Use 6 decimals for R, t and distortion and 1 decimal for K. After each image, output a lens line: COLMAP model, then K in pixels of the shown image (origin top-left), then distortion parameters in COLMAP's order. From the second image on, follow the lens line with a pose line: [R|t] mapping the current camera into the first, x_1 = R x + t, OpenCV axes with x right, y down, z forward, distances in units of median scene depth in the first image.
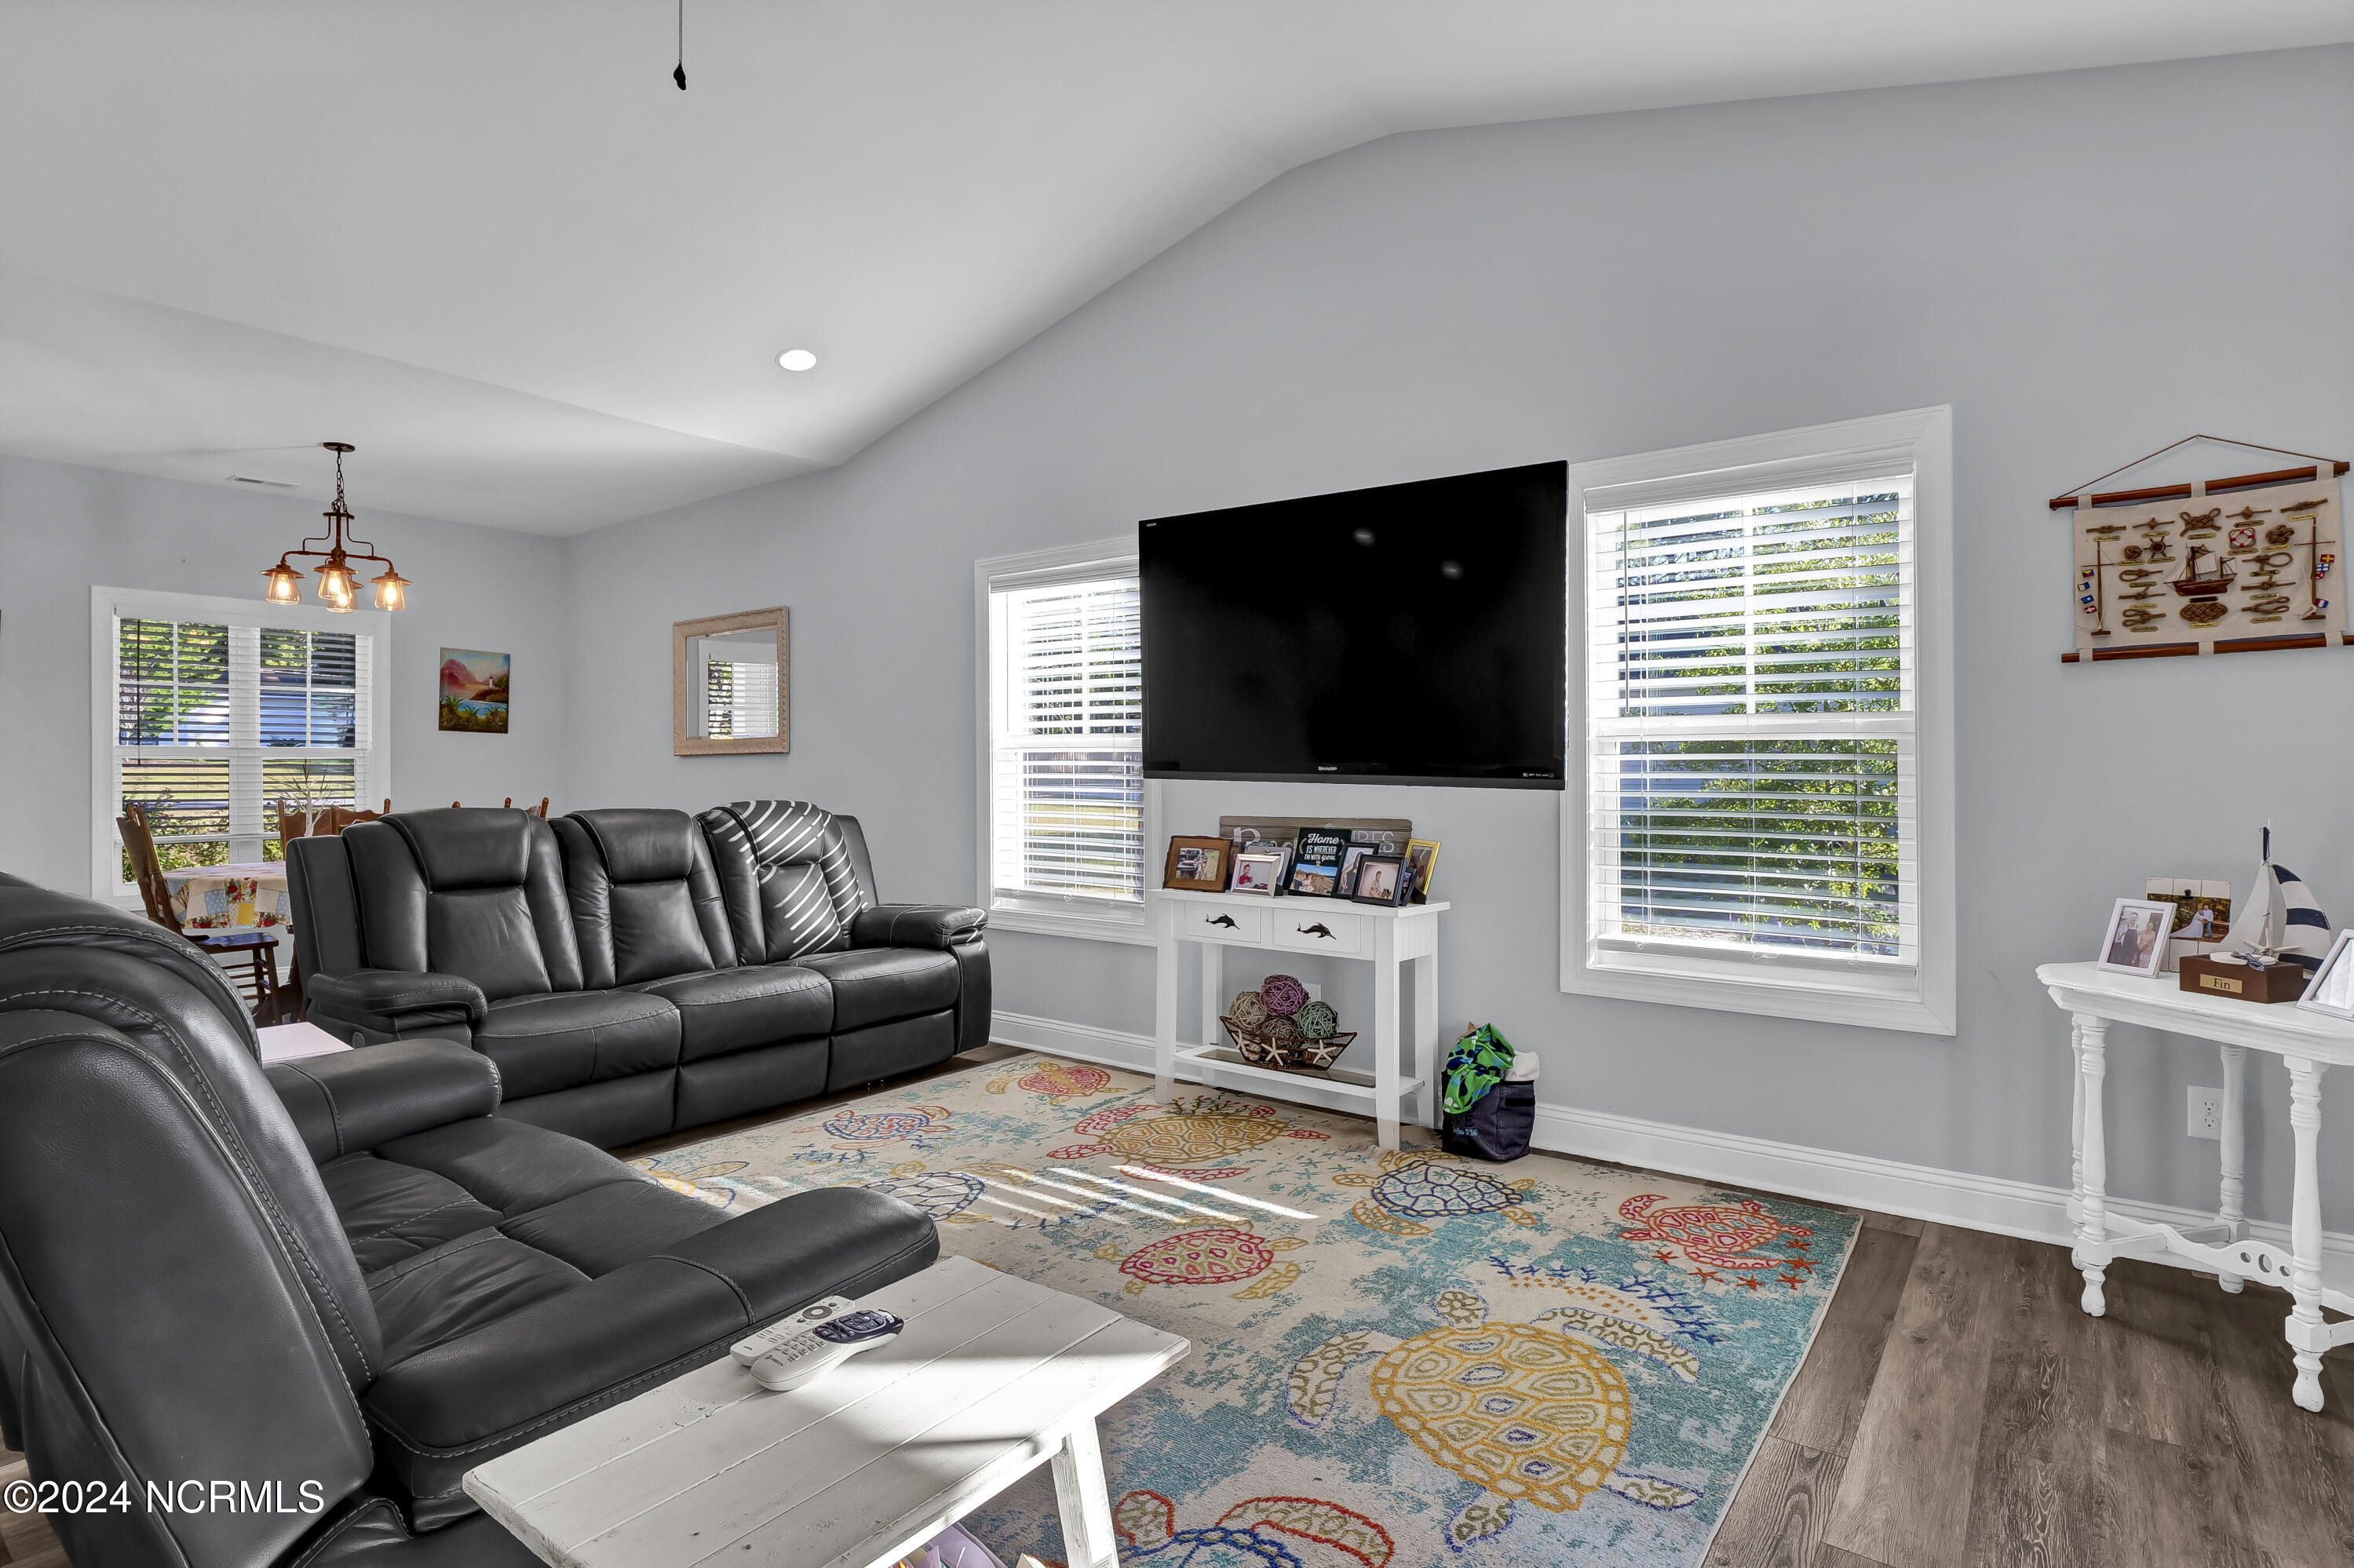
lens RADIAL K [[1174.7, 0, 1166.1], [0, 1174.7, 765.1], [0, 0, 1]] dist [-0.012845, 0.000081]
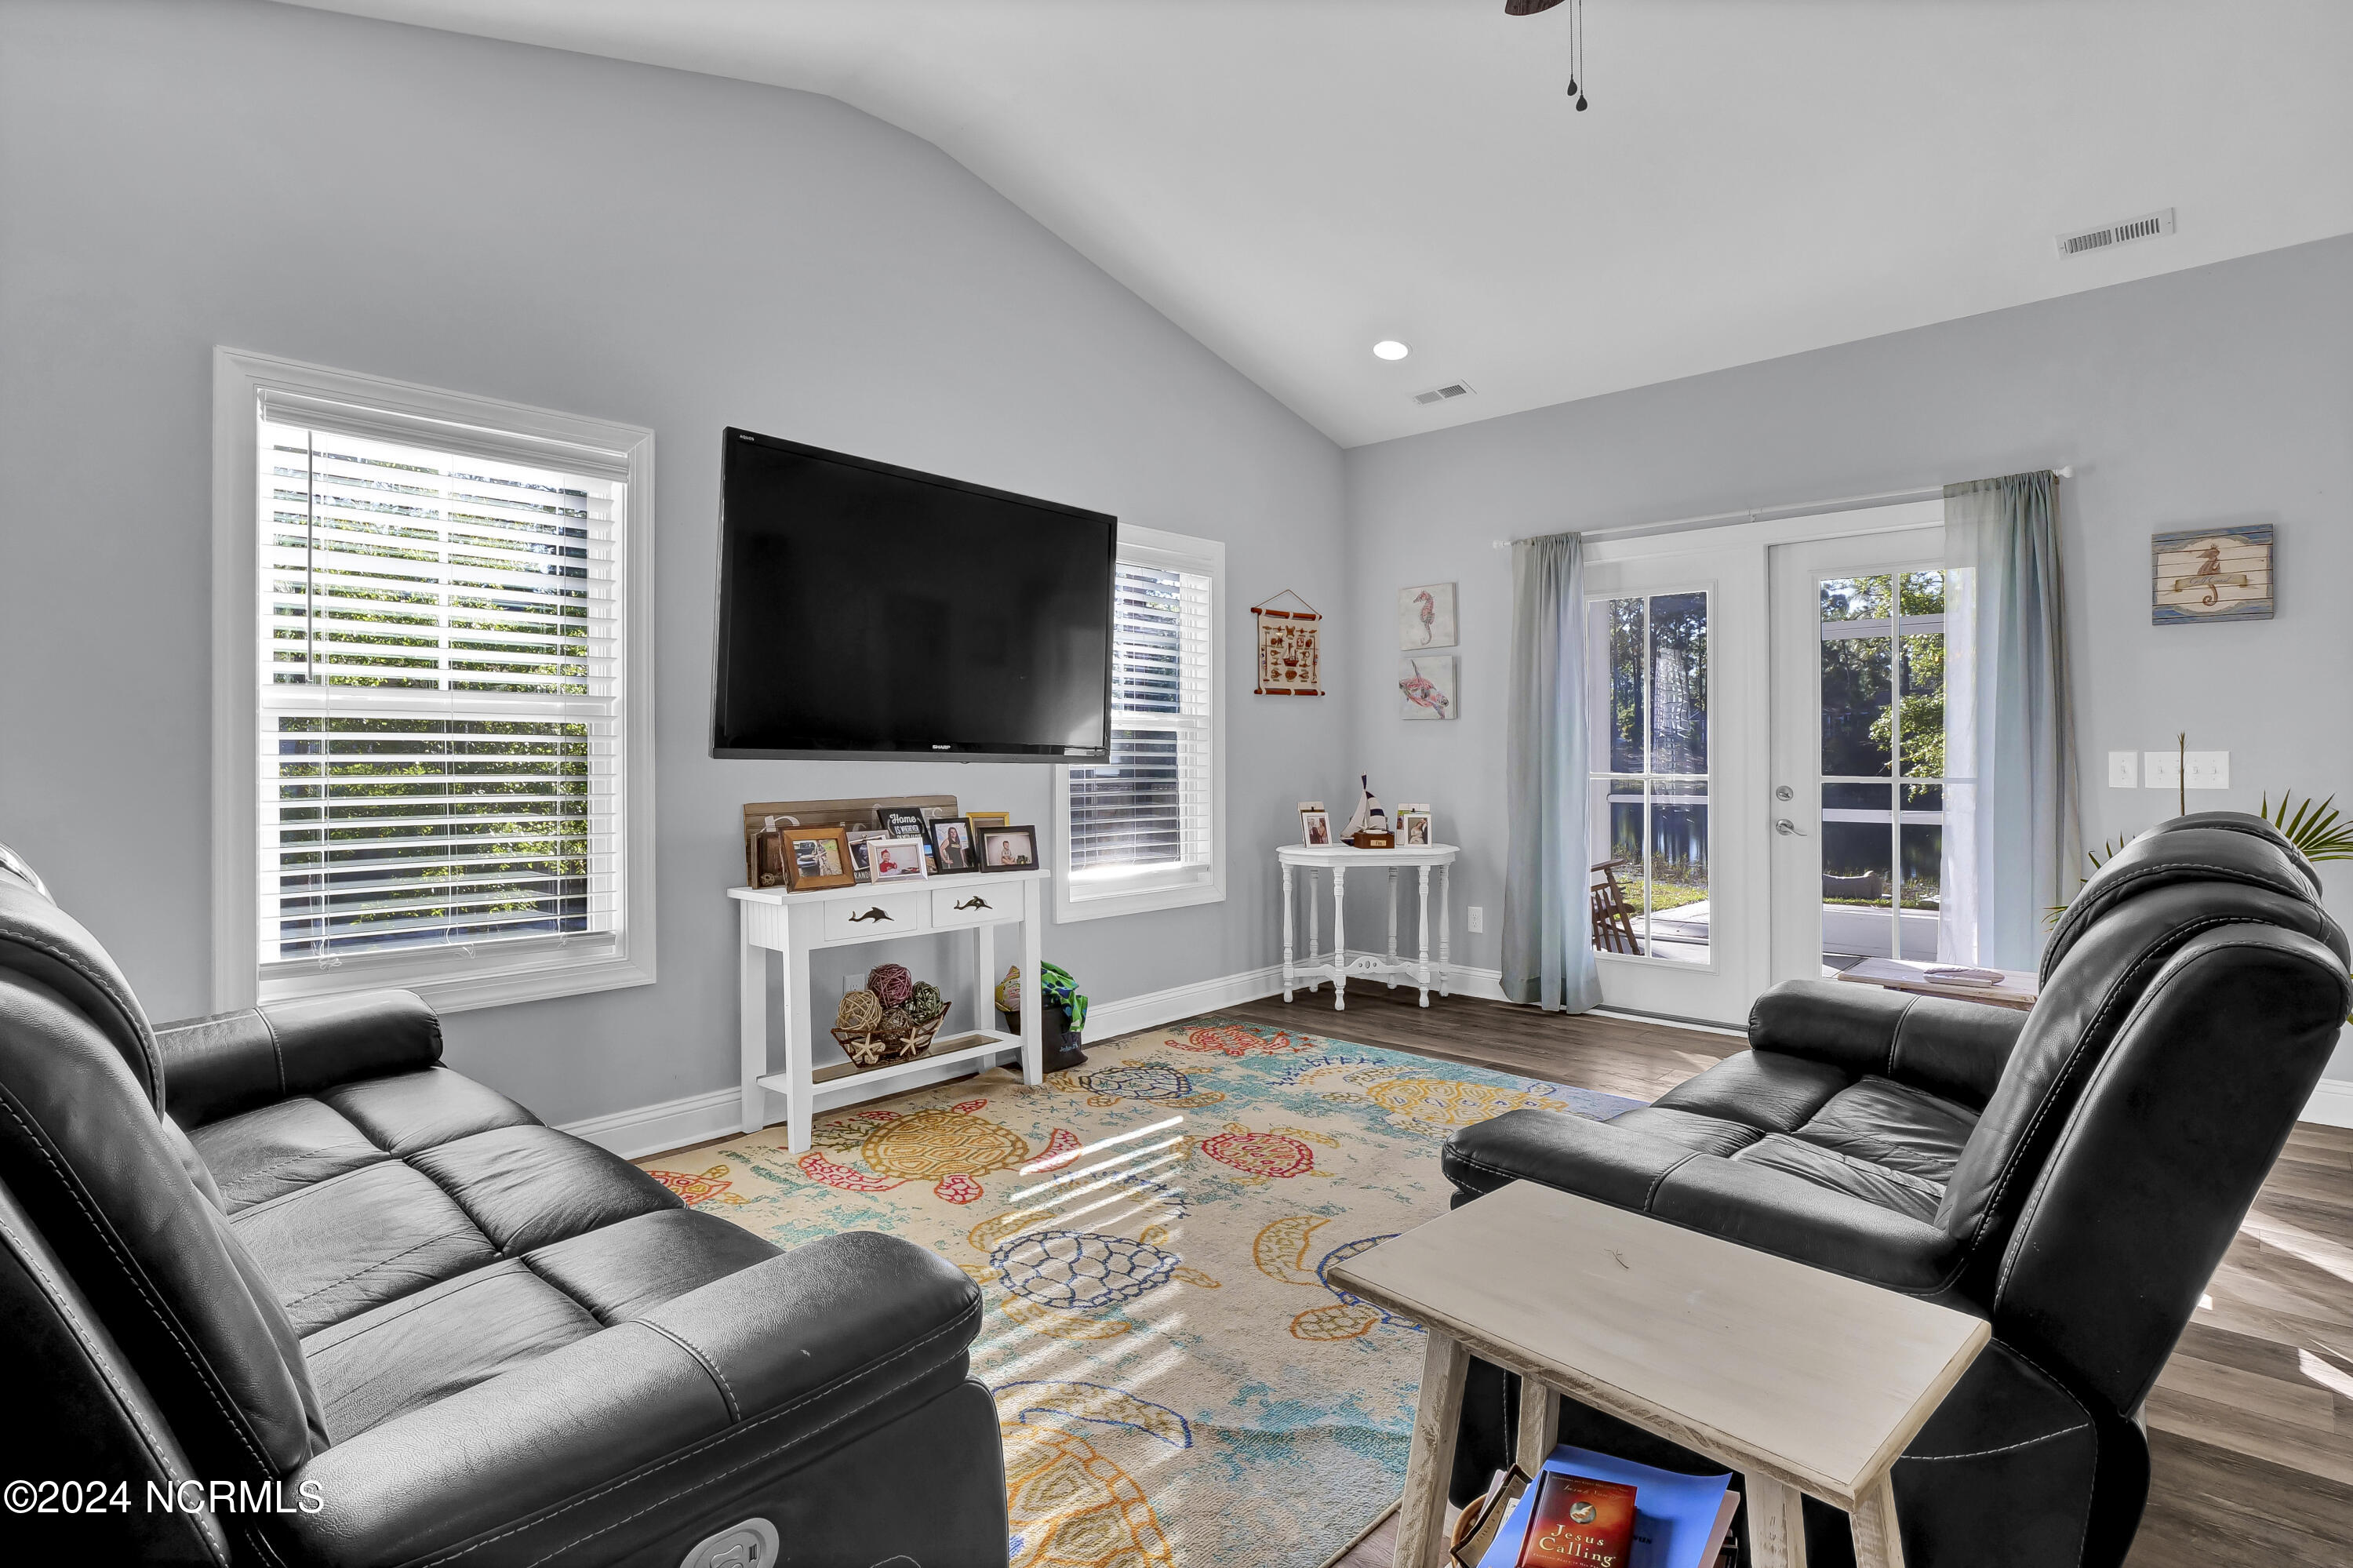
lens RADIAL K [[1182.9, 0, 1158.3], [0, 1182.9, 744.8], [0, 0, 1]] dist [0.013012, -0.000299]
pose [[0.096926, 0.007252, 0.995265, -0.998750], [-0.004587, 0.999966, -0.006840, 0.008072], [-0.995281, -0.003902, 0.096956, 0.825365]]
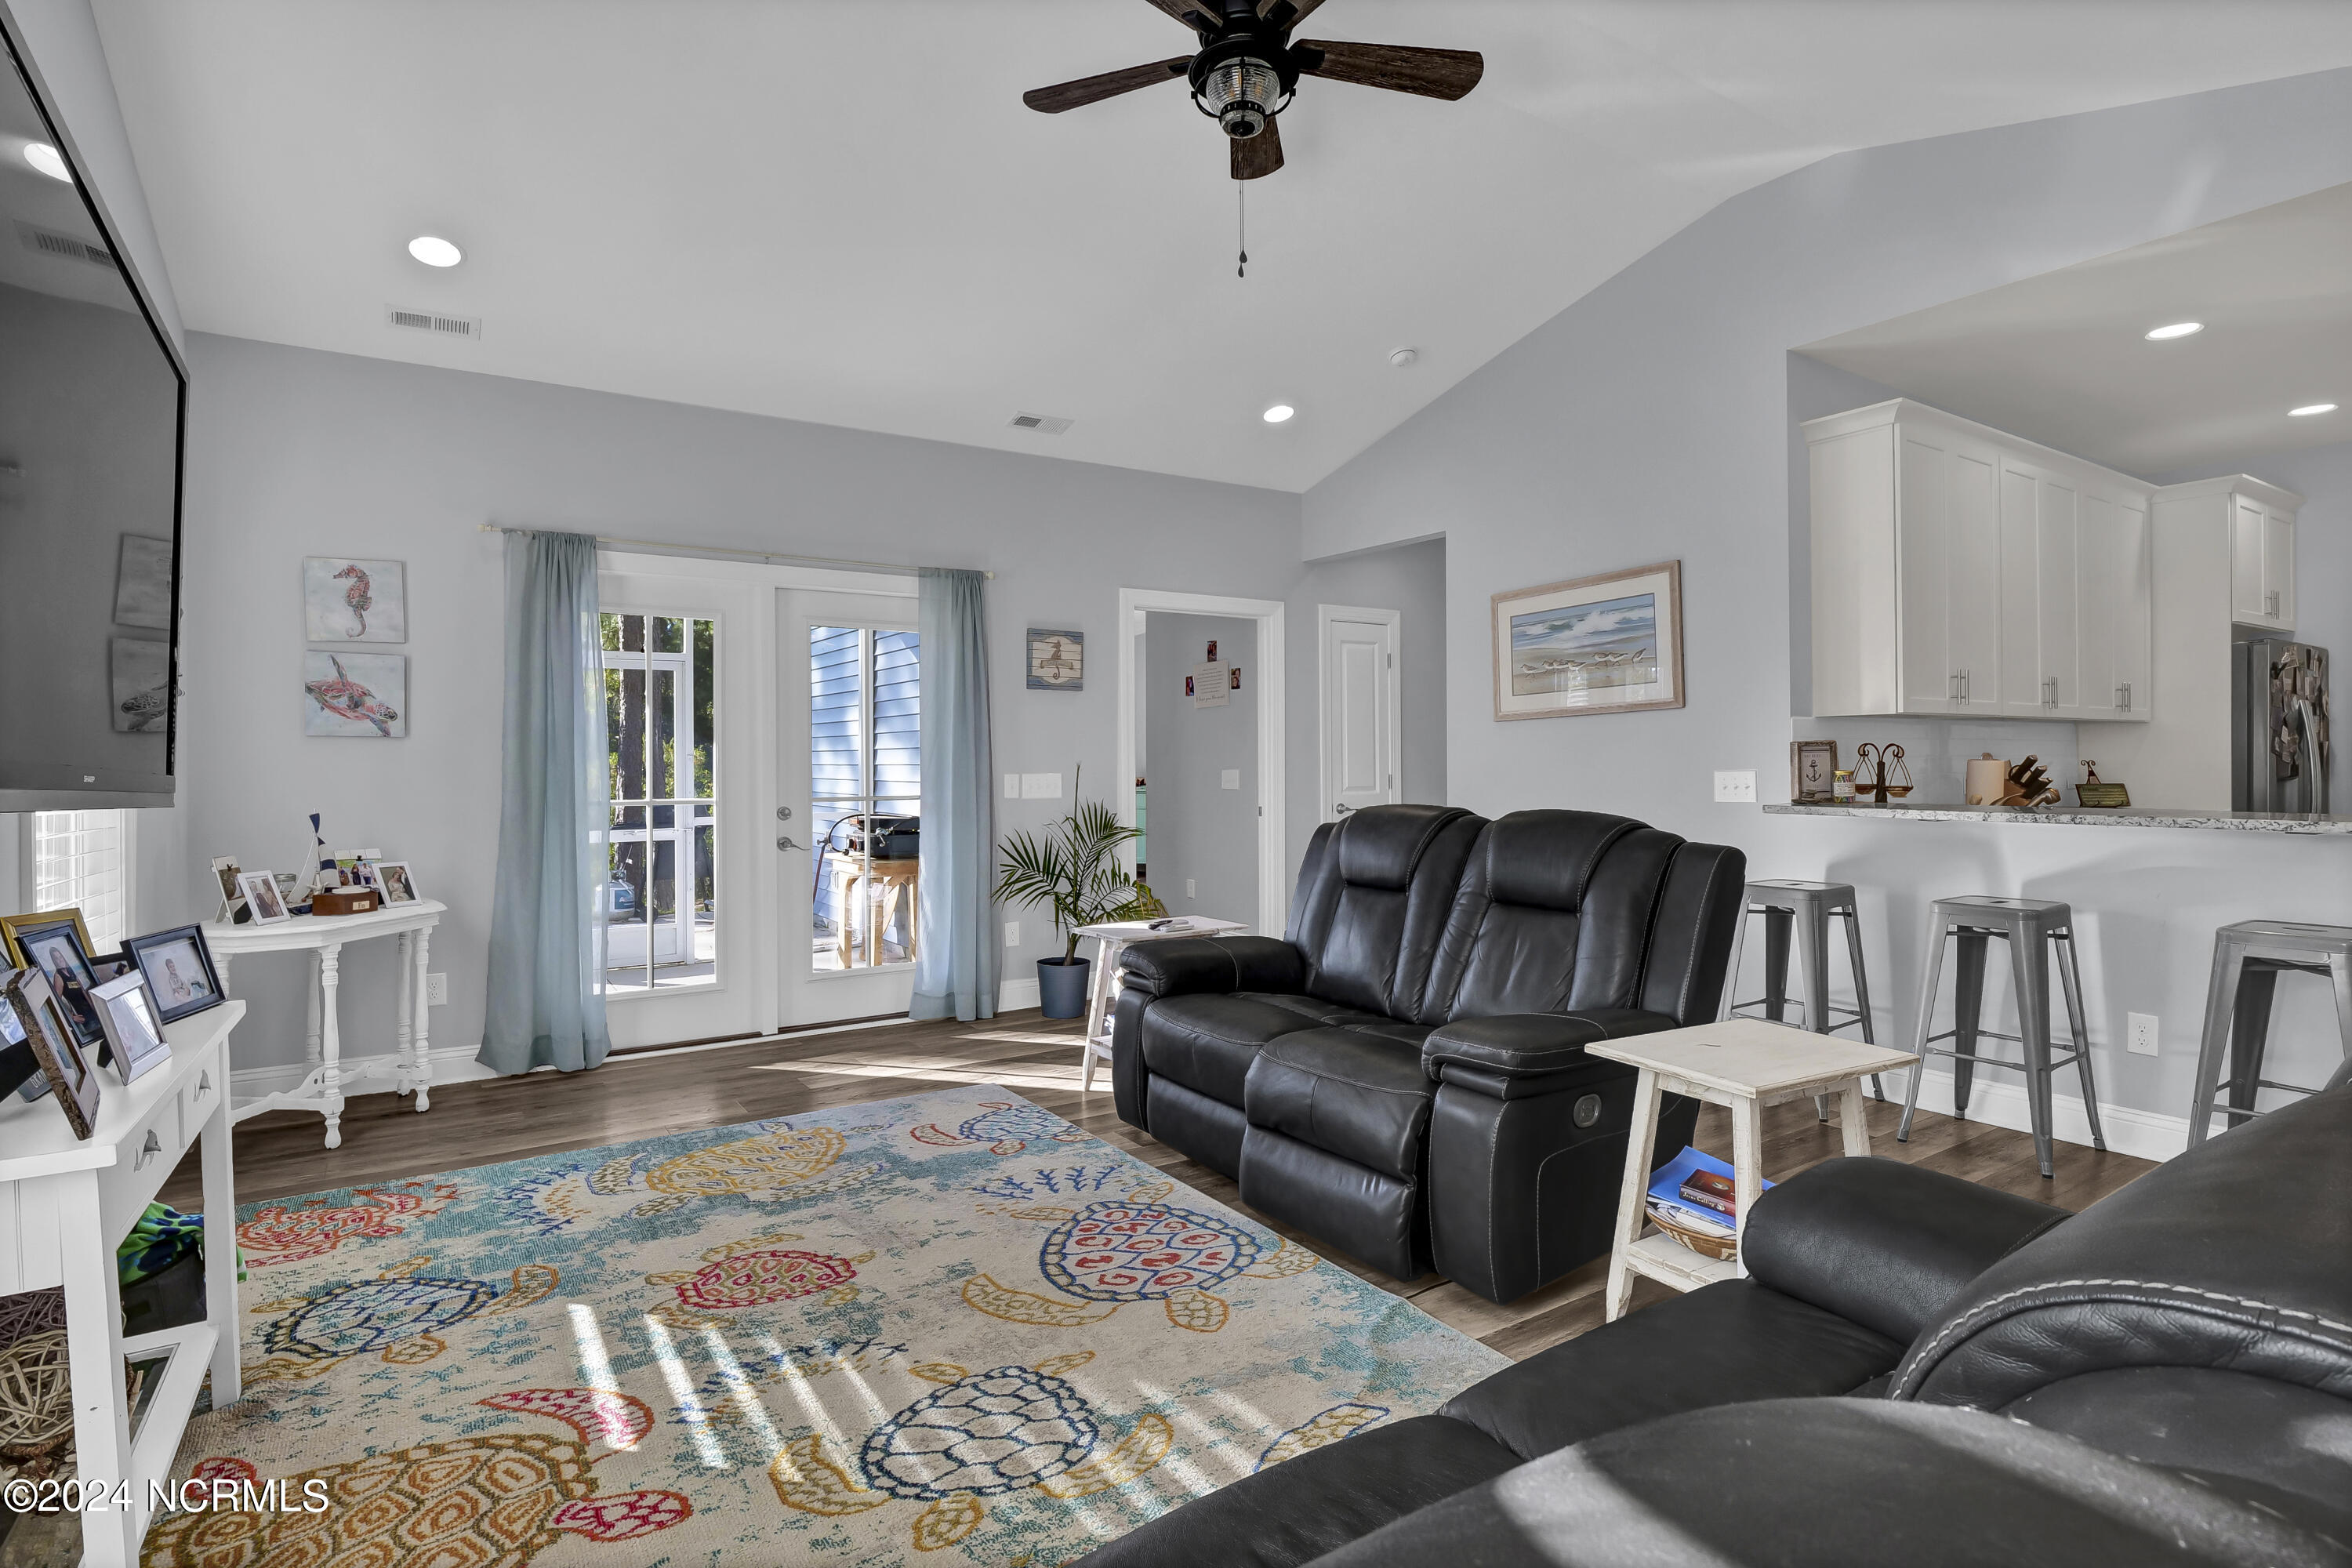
lens RADIAL K [[1173.9, 0, 1165.1], [0, 1173.9, 765.1], [0, 0, 1]] dist [-0.012845, 0.000081]
pose [[-0.944401, 0.009778, 0.328650, -0.505026], [0.007491, 0.999938, -0.008224, 0.005715], [-0.328710, -0.005305, -0.944416, 1.509501]]
